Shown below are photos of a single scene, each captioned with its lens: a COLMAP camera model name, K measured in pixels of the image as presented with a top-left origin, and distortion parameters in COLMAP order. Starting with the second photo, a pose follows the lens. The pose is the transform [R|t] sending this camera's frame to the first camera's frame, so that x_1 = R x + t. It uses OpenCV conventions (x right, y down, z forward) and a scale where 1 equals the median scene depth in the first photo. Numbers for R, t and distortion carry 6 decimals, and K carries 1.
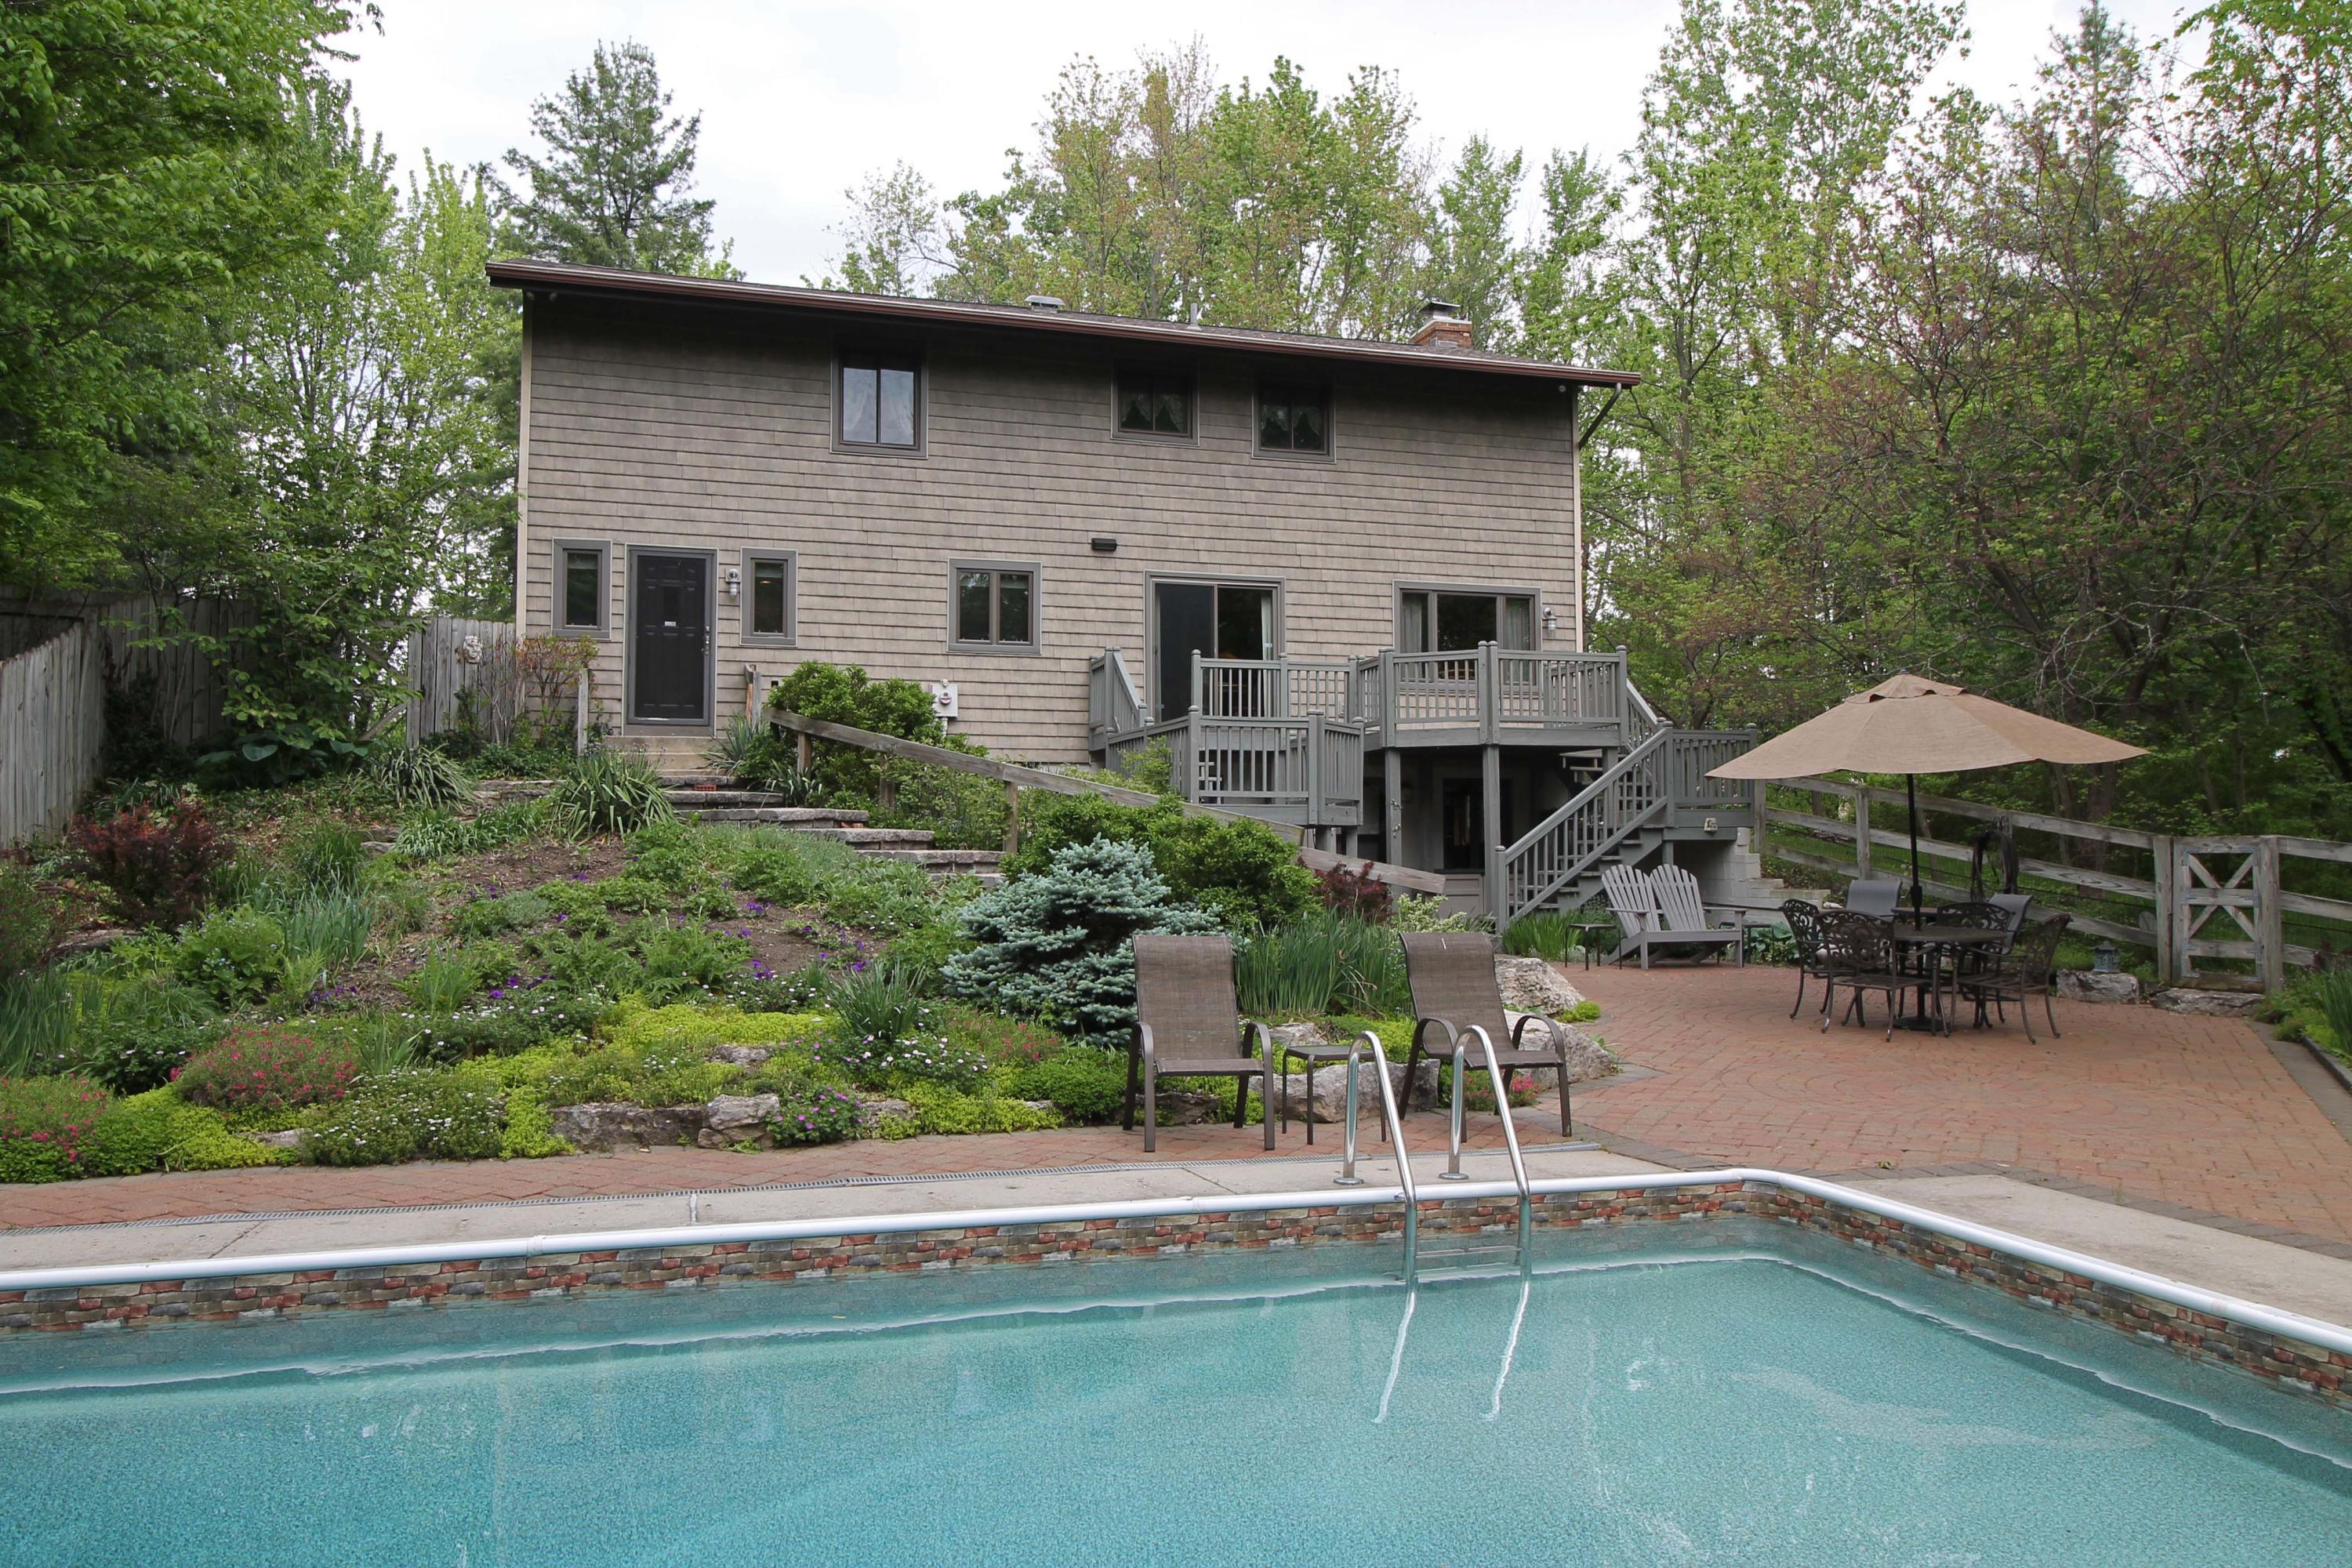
lens RADIAL K [[1708.6, 0, 1173.9], [0, 1708.6, 761.6], [0, 0, 1]] dist [-0.000829, 0.008901]
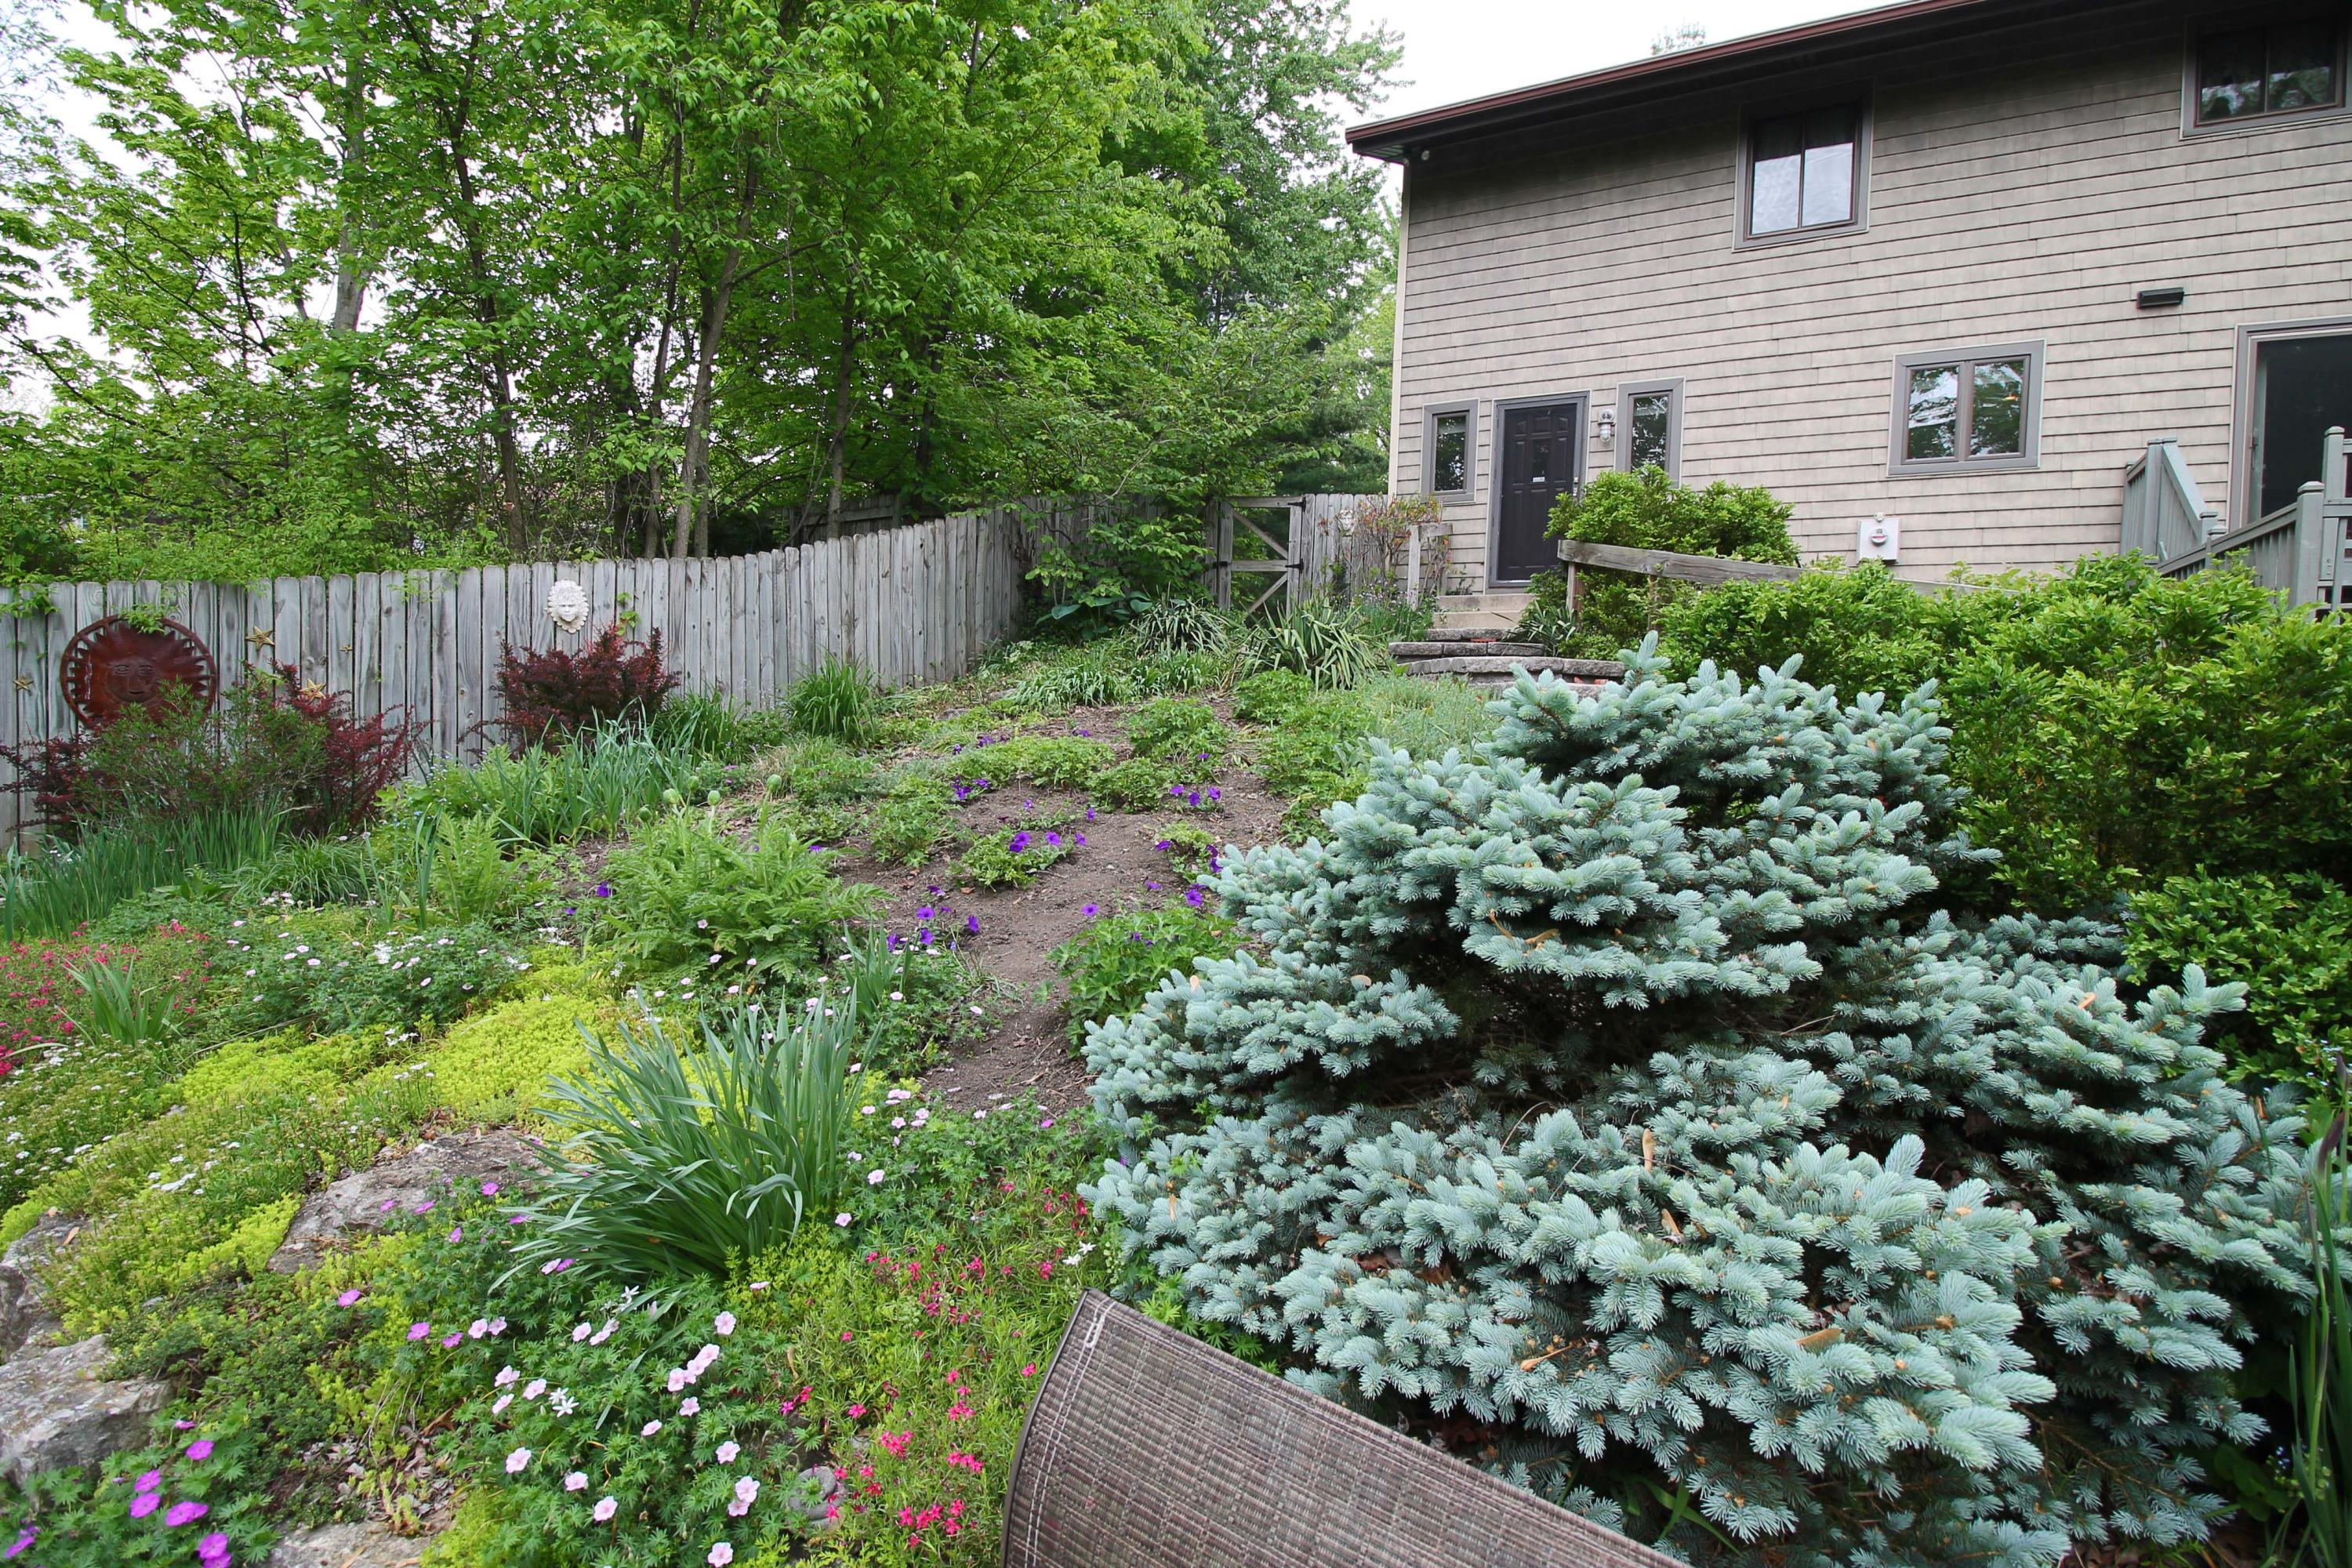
lens RADIAL K [[1106.1, 0, 1147.0], [0, 1106.1, 760.7], [0, 0, 1]] dist [-0.002774, -0.011362]
pose [[0.677575, 0.056646, -0.733269, 0.016420], [0.003804, 0.996746, 0.080515, 0.025057], [0.735444, -0.057344, 0.675155, 0.421275]]
